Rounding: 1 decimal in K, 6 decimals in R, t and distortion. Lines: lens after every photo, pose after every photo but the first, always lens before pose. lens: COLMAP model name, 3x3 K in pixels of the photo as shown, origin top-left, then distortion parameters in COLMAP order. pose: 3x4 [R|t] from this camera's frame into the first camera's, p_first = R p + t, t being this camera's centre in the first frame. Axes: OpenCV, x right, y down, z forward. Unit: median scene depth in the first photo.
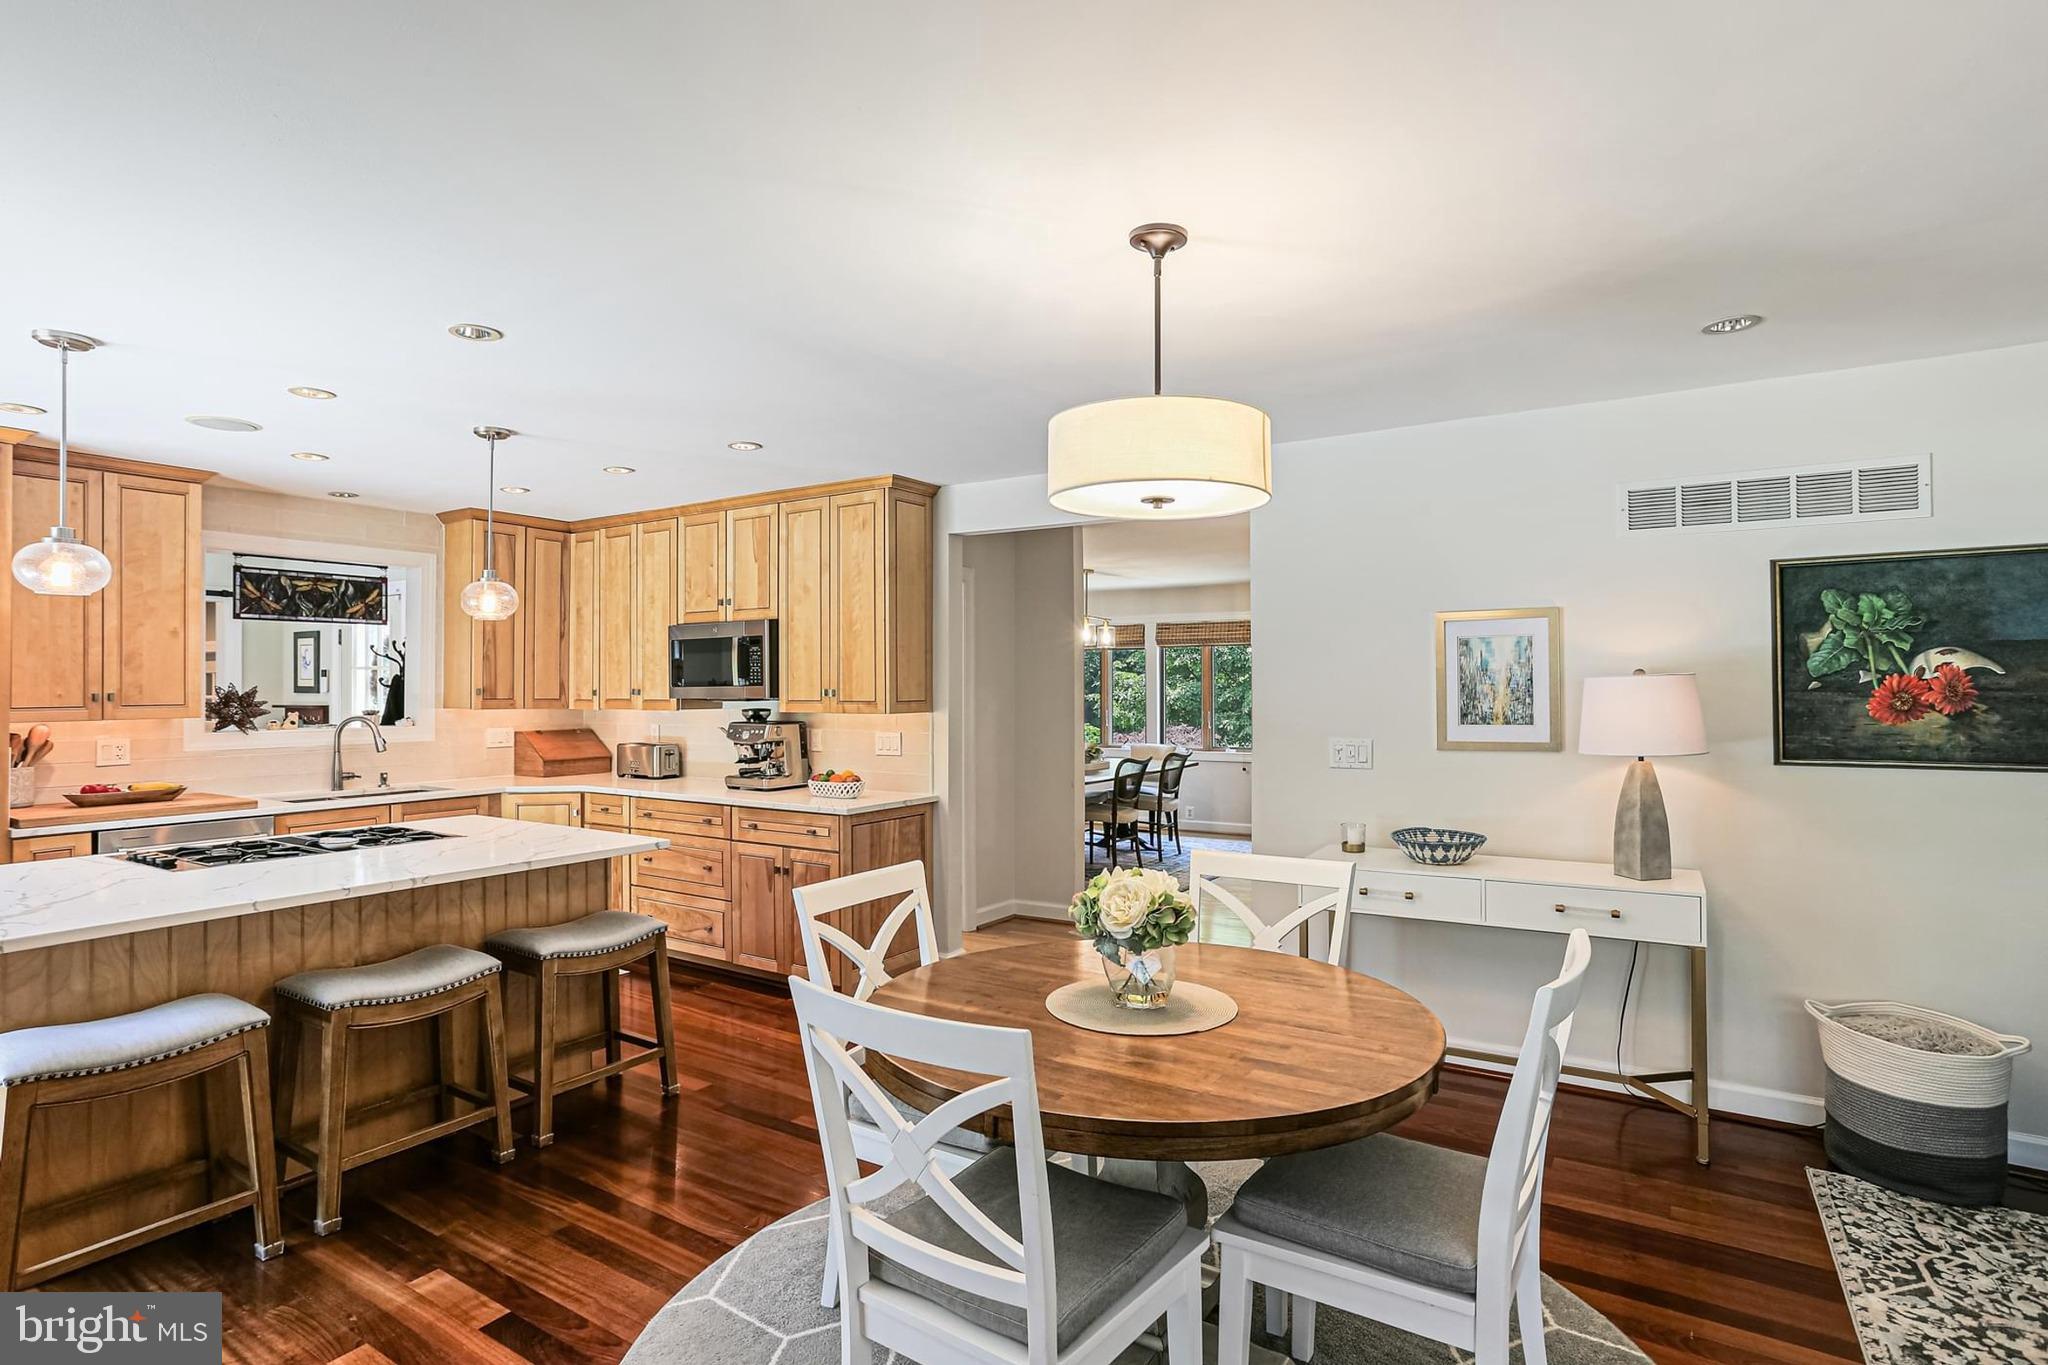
lens RADIAL K [[1019.9, 0, 1065.4], [0, 1019.9, 673.5], [0, 0, 1]] dist [-0.044766, 0.023988]
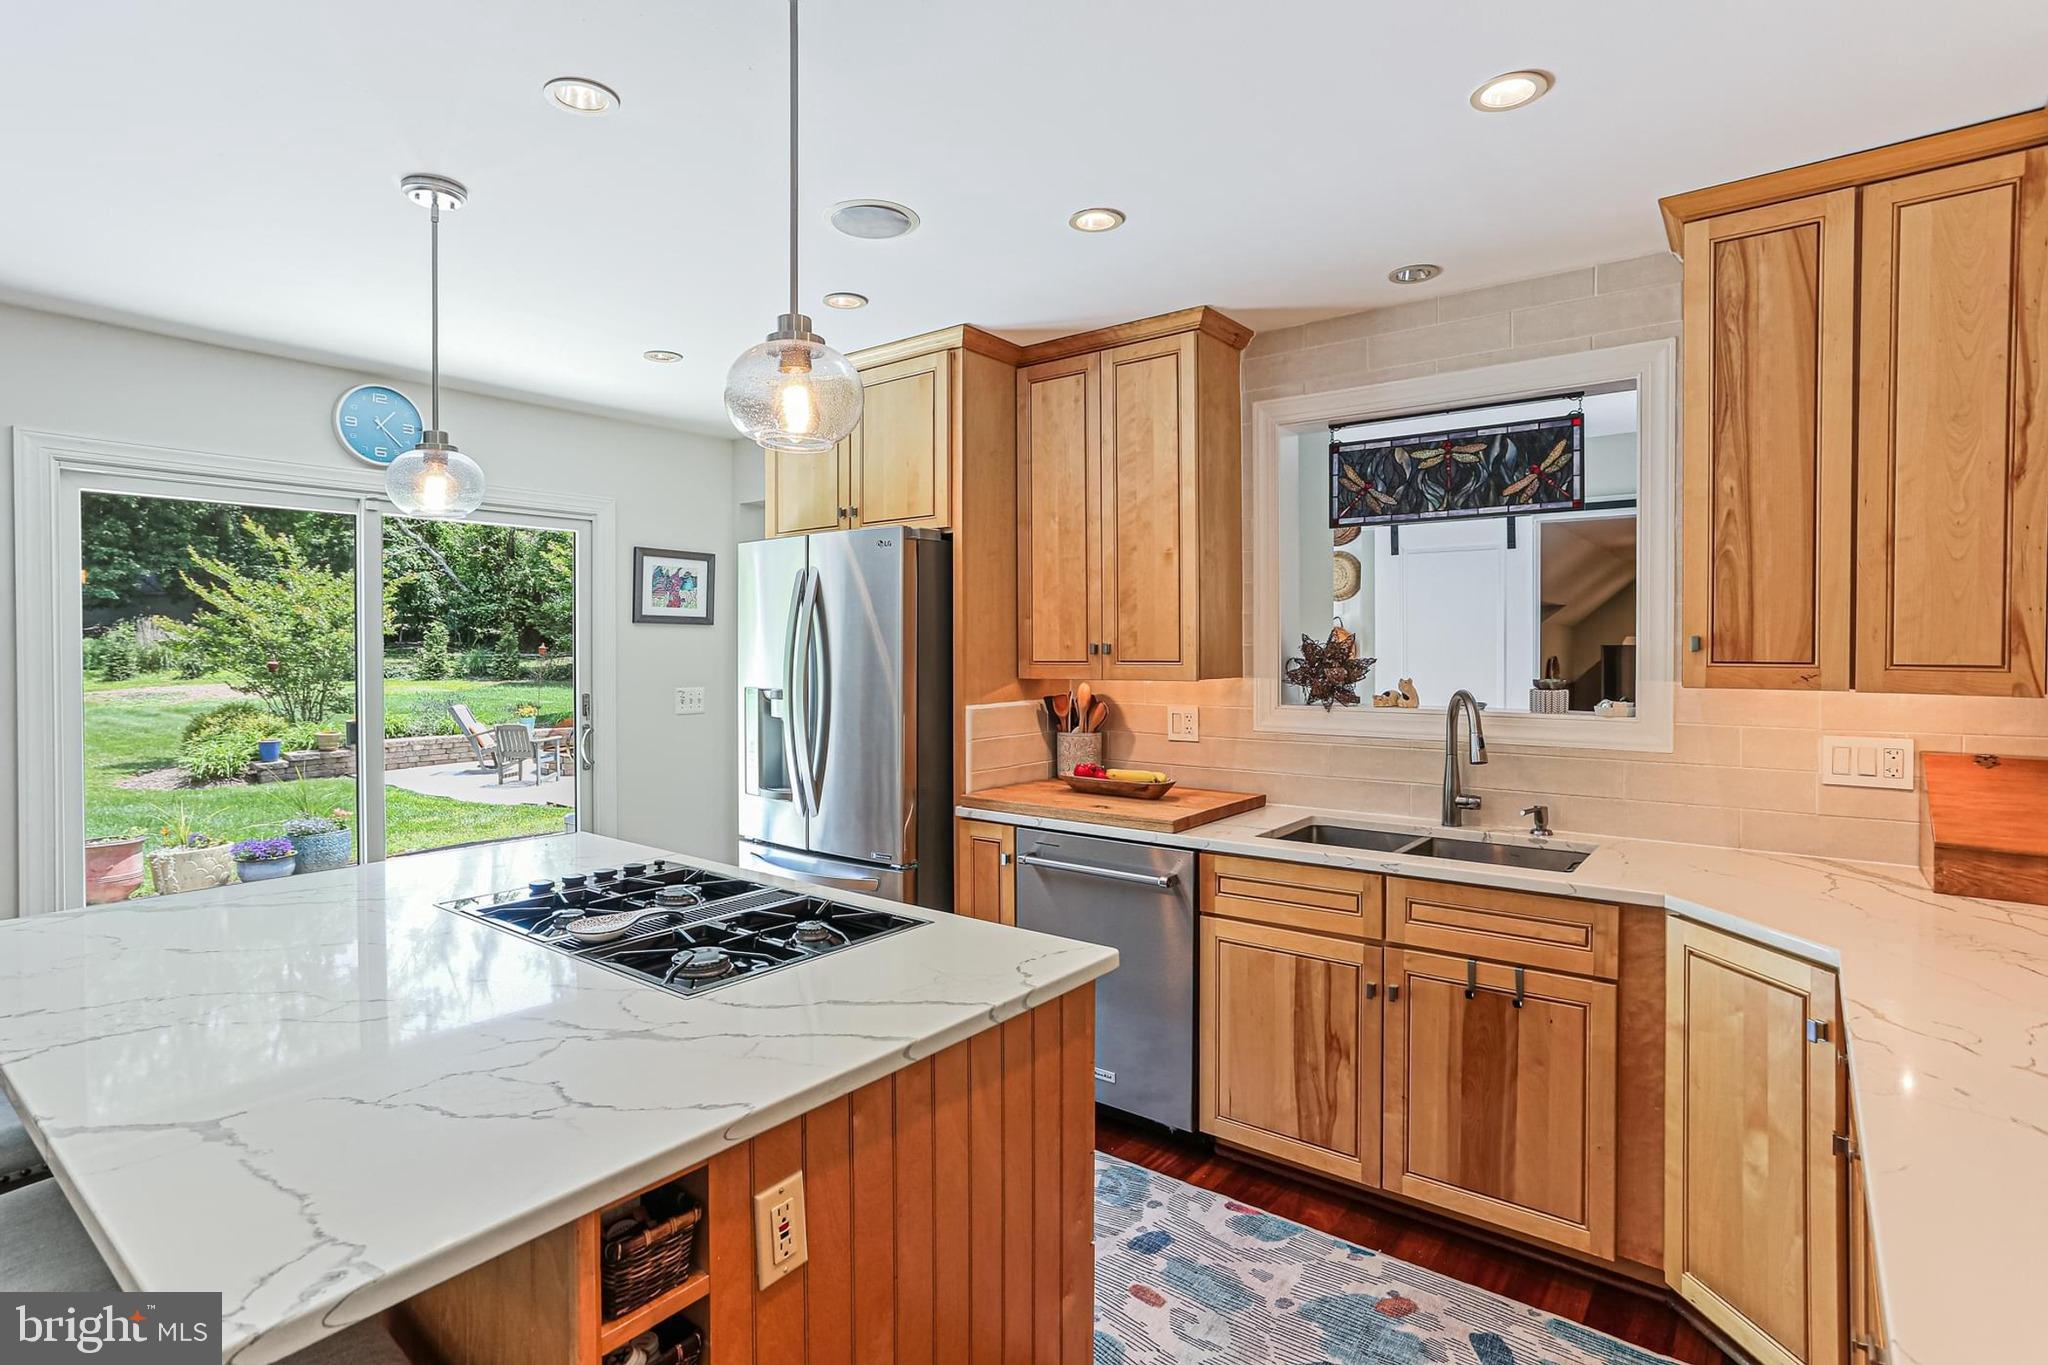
lens RADIAL K [[1019.9, 0, 962.7], [0, 1019.9, 658.6], [0, 0, 1]] dist [-0.044766, 0.023988]
pose [[-0.134504, 0.014888, -0.990801, -0.154000], [0.013575, 0.999821, 0.013181, 0.016042], [0.990820, -0.011677, -0.134682, 0.827789]]
